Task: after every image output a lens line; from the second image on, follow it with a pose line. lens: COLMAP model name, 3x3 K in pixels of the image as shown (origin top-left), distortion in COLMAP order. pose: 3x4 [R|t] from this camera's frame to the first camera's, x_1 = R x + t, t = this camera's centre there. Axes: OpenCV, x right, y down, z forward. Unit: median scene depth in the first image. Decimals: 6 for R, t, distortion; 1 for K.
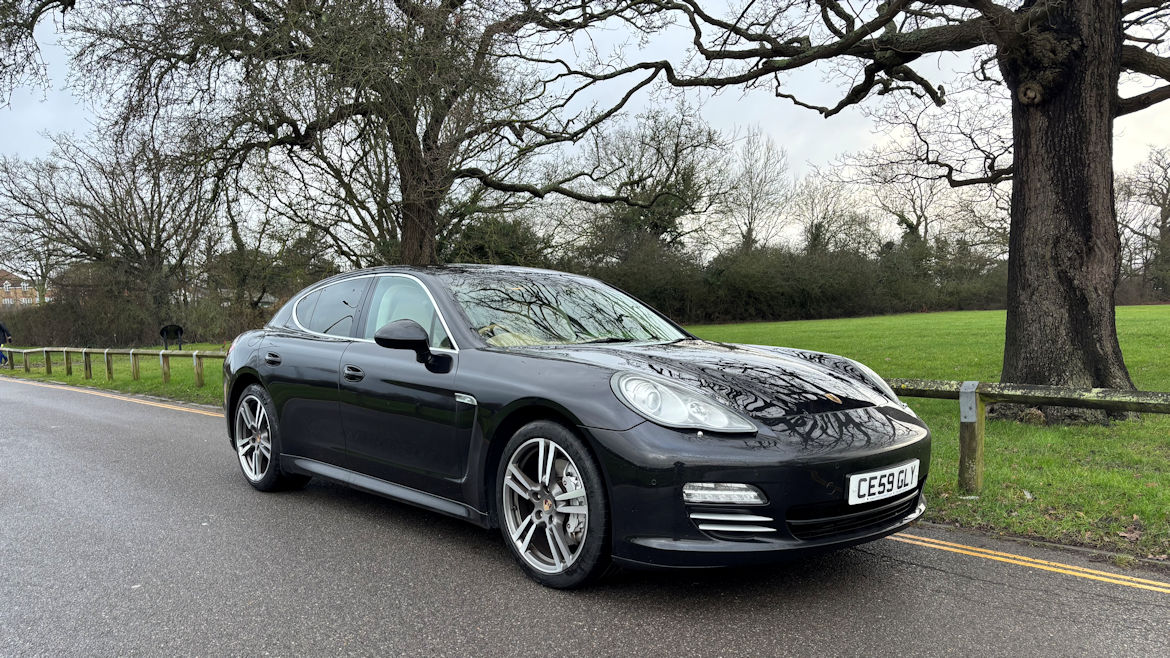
lens RADIAL K [[920.6, 0, 588.8], [0, 920.6, 335.0], [0, 0, 1]] dist [0.051841, -0.001205]
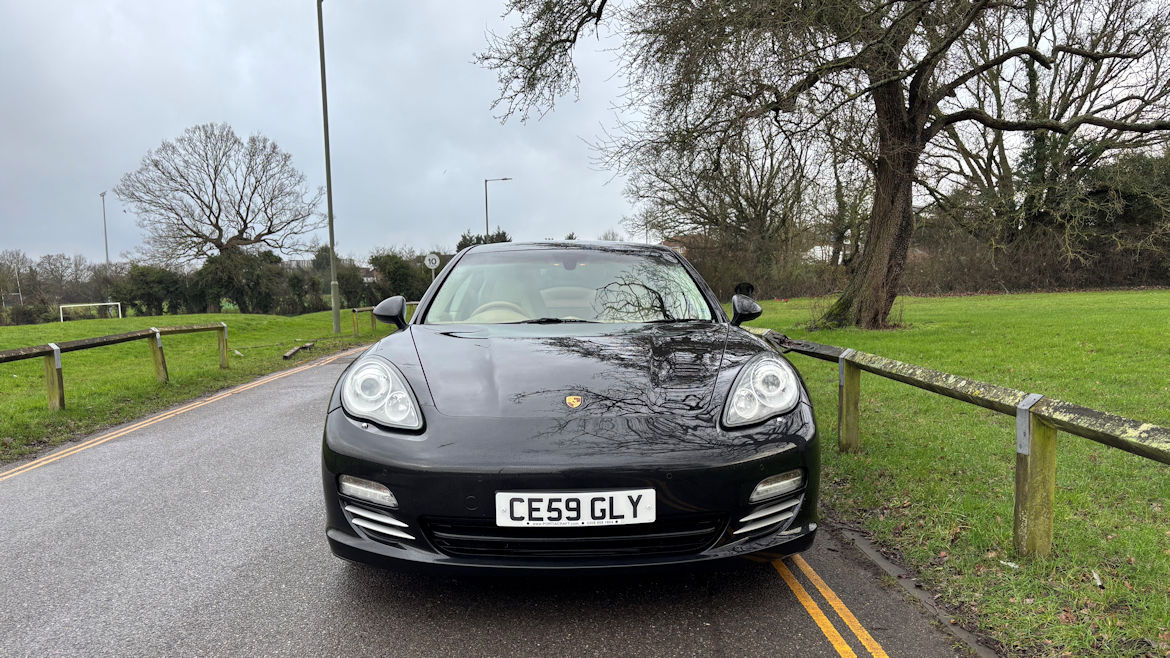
lens RADIAL K [[920.6, 0, 586.9], [0, 920.6, 323.2], [0, 0, 1]] dist [0.051841, -0.001205]
pose [[0.745704, 0.029494, -0.665625, 0.900128], [-0.003406, 0.999175, 0.040458, -0.042338], [0.666269, -0.027903, 0.745189, 0.403853]]
